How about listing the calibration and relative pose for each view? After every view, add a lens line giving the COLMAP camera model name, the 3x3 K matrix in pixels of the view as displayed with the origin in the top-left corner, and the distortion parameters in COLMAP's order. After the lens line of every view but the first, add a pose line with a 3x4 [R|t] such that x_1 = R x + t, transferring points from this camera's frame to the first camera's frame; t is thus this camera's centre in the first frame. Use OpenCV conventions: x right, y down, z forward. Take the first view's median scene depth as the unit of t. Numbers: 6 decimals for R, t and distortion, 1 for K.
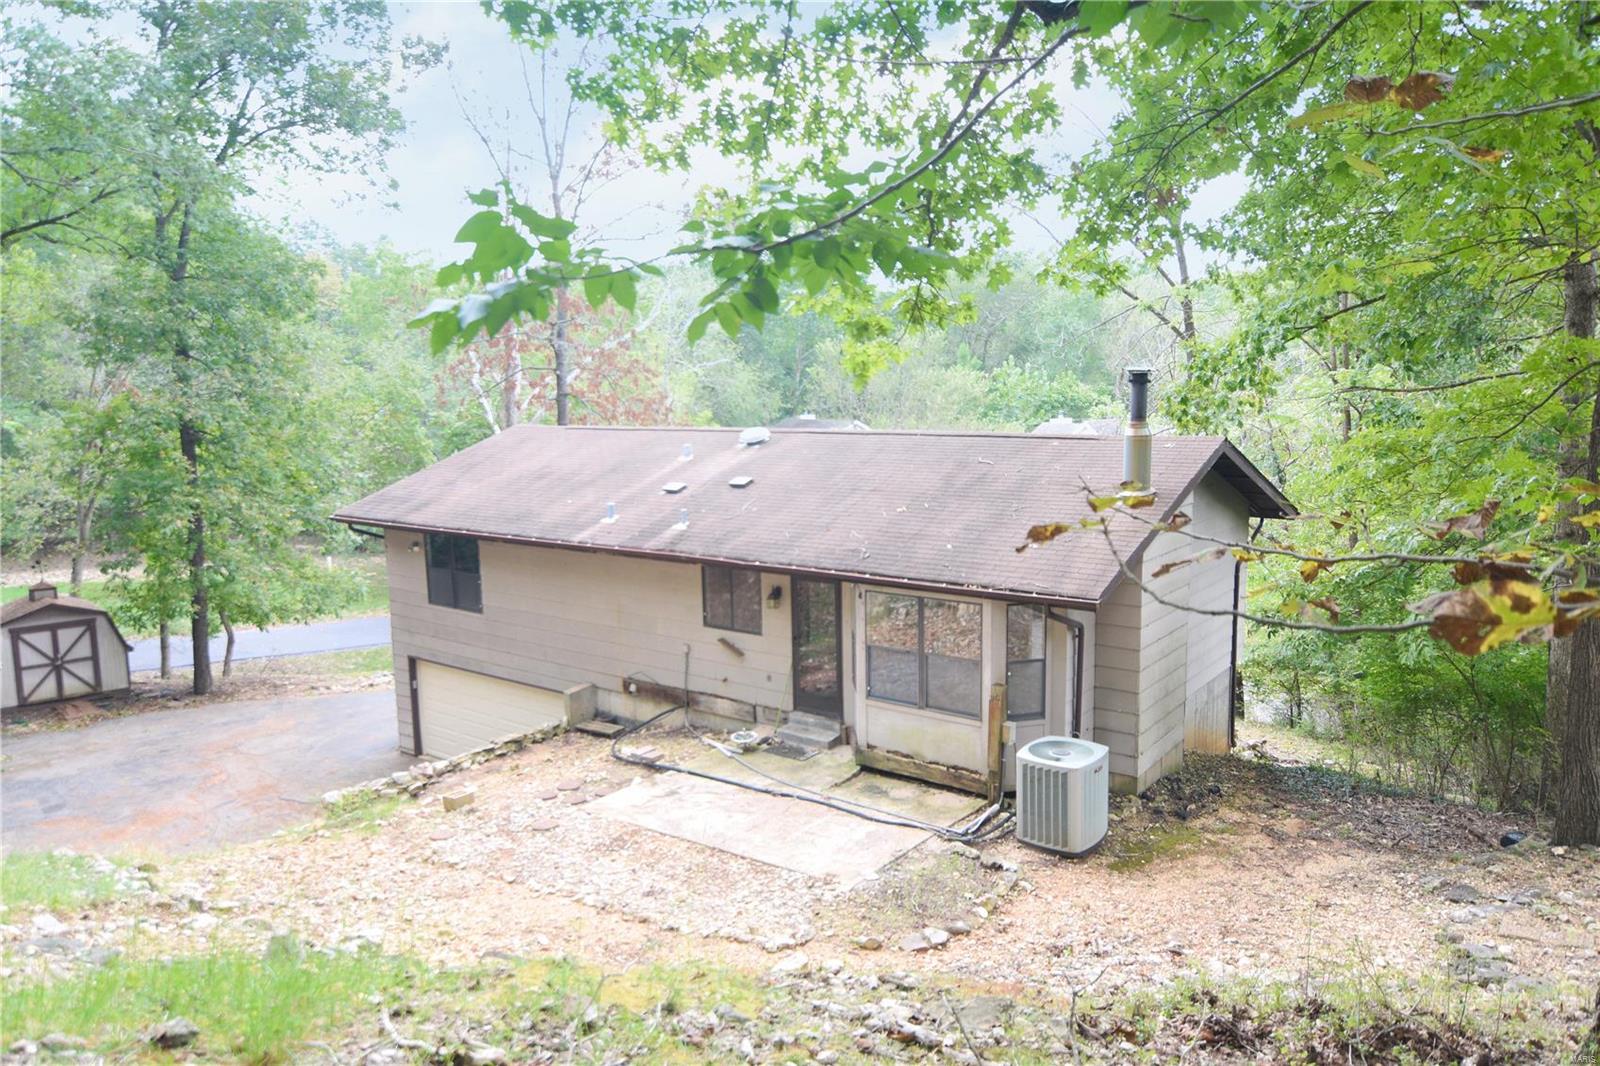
lens RADIAL K [[1097.4, 0, 800.0], [0, 1097.4, 533.0], [0, 0, 1]] dist [-0.003174, -0.004899]
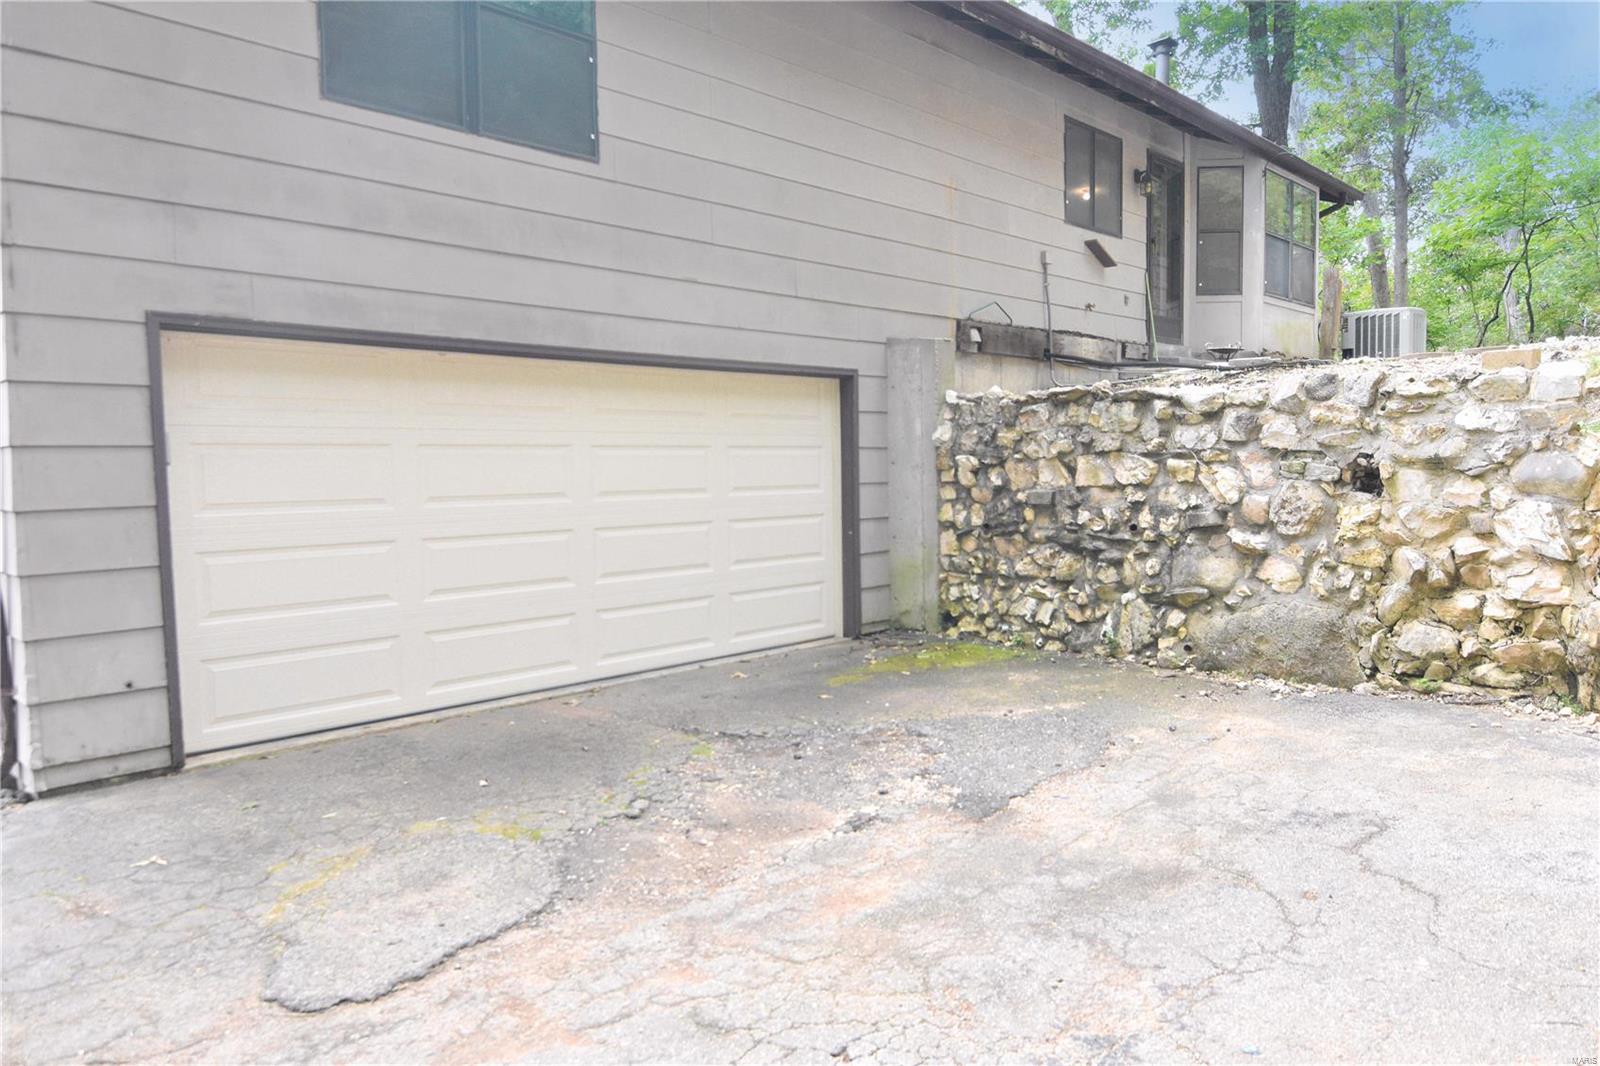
lens RADIAL K [[1097.4, 0, 800.0], [0, 1097.4, 533.0], [0, 0, 1]] dist [-0.003174, -0.004899]
pose [[0.093031, -0.066247, 0.993457, -0.716406], [0.130655, 0.989968, 0.053779, 0.201608], [-0.987053, 0.124797, 0.100753, 1.078178]]
